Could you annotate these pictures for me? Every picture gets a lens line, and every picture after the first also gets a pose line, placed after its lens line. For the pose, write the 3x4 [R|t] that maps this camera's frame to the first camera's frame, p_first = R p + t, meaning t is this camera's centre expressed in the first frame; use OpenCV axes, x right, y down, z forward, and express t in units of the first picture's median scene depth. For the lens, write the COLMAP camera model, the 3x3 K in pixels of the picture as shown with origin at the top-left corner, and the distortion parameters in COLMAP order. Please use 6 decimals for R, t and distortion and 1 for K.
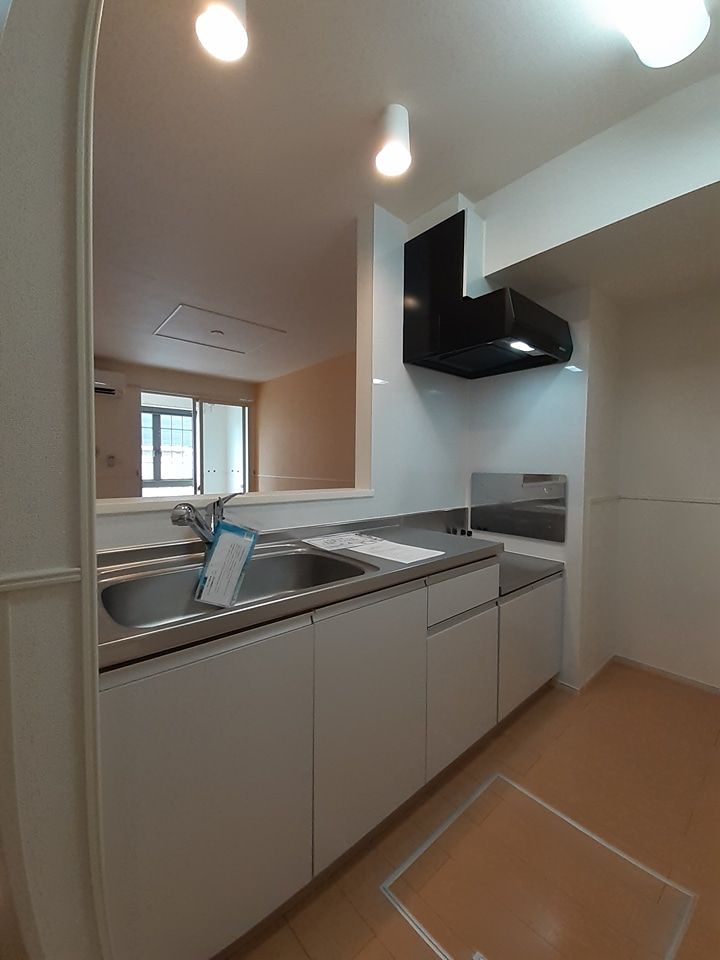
lens RADIAL K [[382.0, 0, 368.4], [0, 382.0, 482.3], [0, 0, 1]] dist [0.003718, 0.000099]
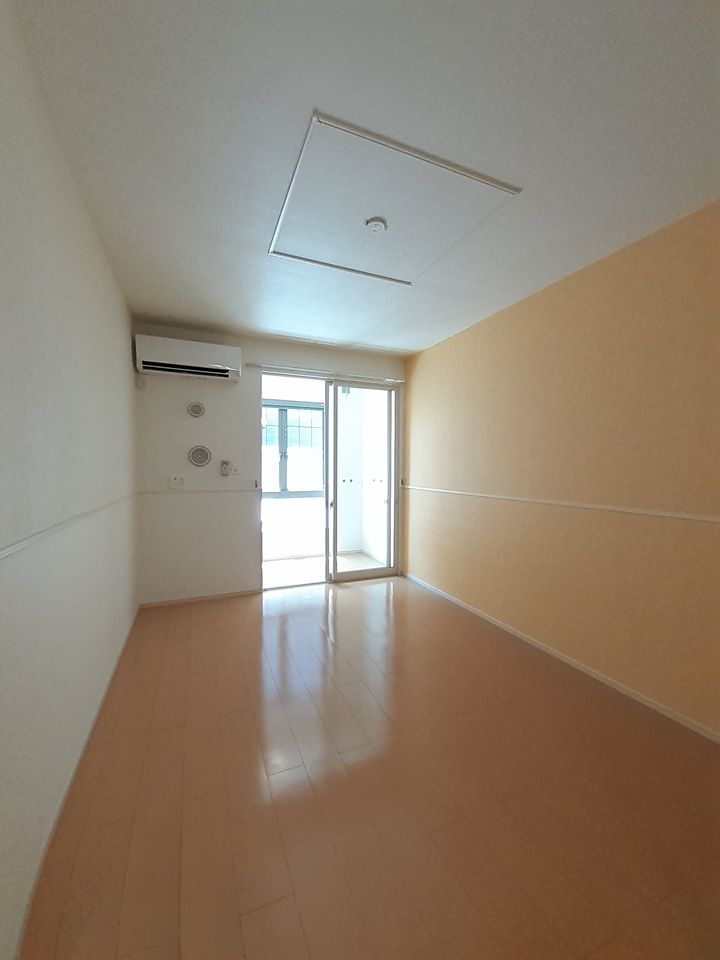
lens RADIAL K [[382.0, 0, 358.8], [0, 382.0, 476.9], [0, 0, 1]] dist [0.003718, 0.000099]
pose [[0.945291, 0.001331, -0.326225, -0.148601], [-0.009147, 0.999707, -0.022424, -0.019945], [0.326100, 0.024181, 0.945026, 0.310157]]
